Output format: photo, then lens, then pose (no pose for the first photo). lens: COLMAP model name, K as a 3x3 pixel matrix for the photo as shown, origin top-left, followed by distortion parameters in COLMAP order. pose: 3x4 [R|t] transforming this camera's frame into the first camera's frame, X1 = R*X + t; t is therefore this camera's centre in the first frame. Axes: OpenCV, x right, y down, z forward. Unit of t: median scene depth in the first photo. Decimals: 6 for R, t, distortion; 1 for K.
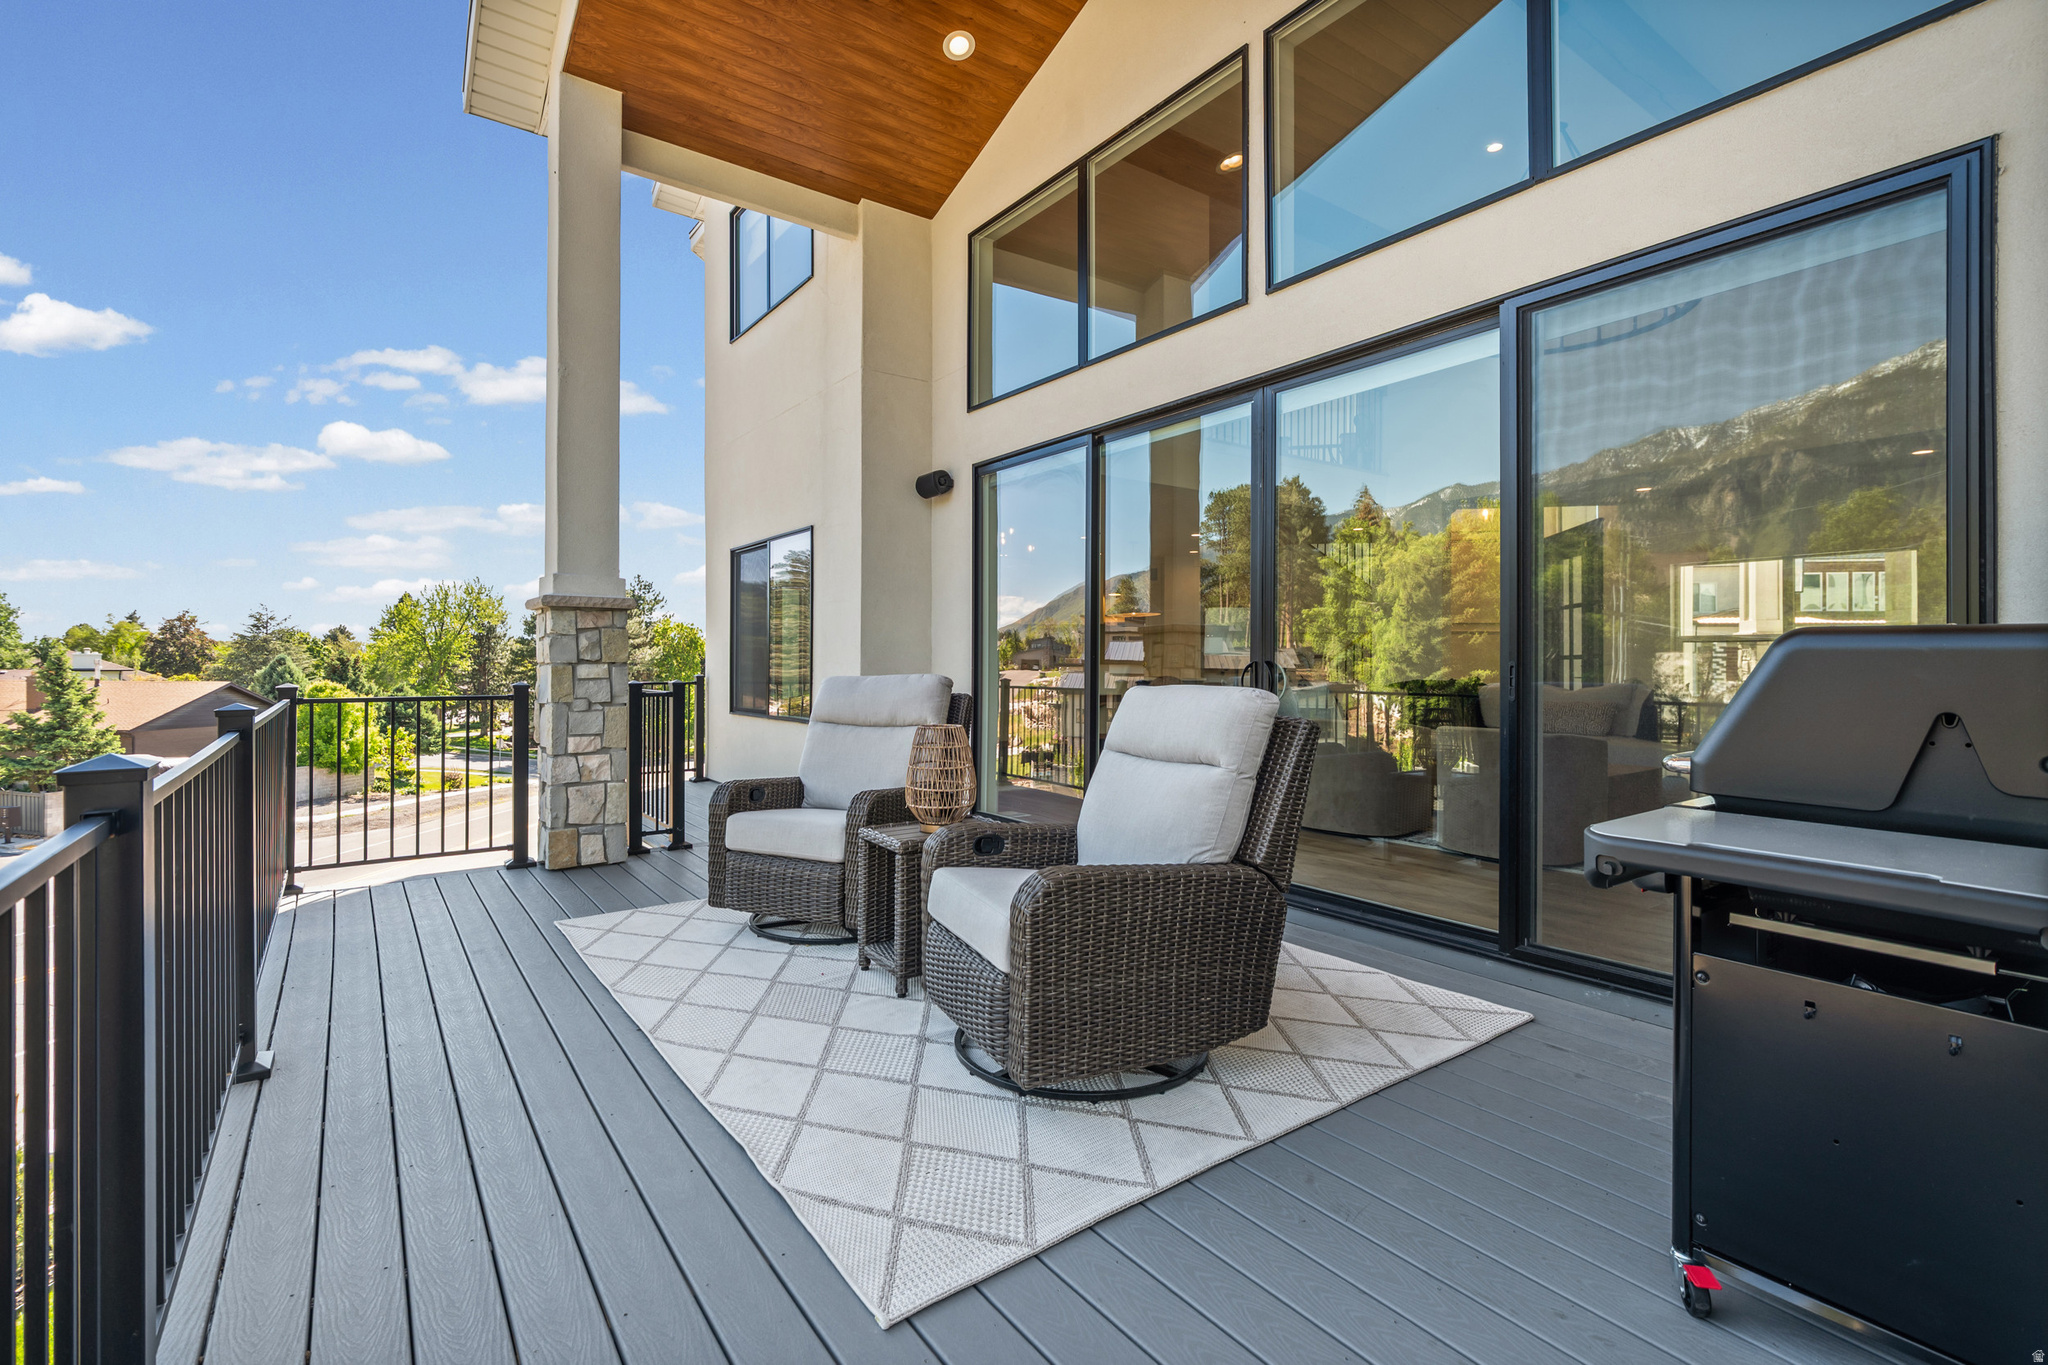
lens RADIAL K [[920.6, 0, 1013.2], [0, 920.6, 654.4], [0, 0, 1]] dist [-0.001721, -0.000080]
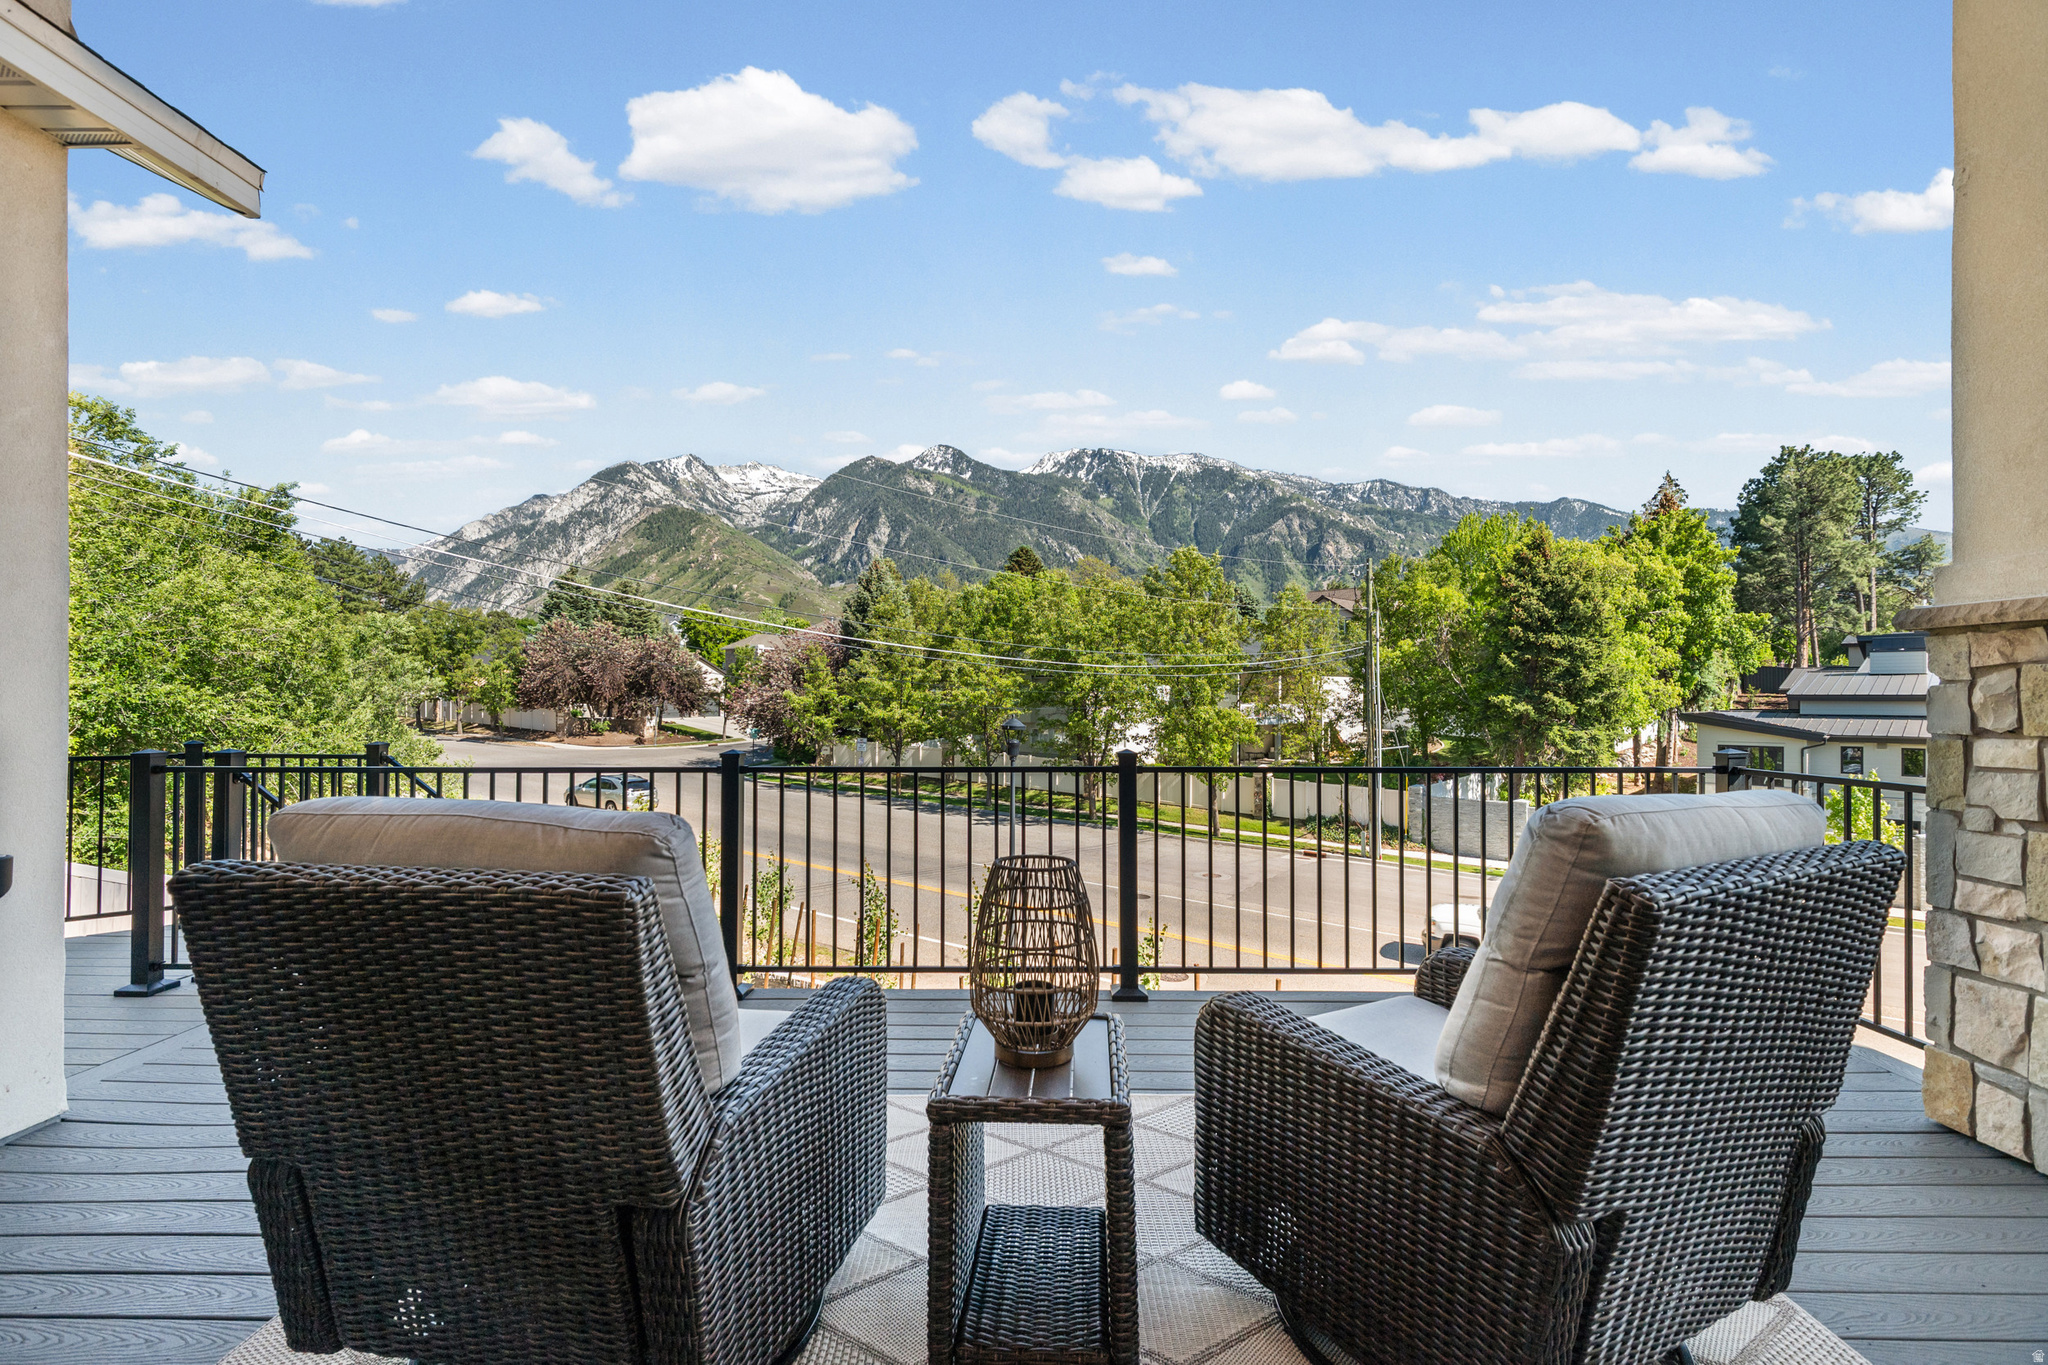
lens RADIAL K [[899.7, 0, 1029.1], [0, 899.7, 719.9], [0, 0, 1]] dist [-0.001943, -0.000035]
pose [[-0.581823, 0.008058, -0.813276, 0.227604], [0.002224, 0.999963, 0.008316, -0.004634], [0.813313, 0.003030, -0.581819, 0.860982]]
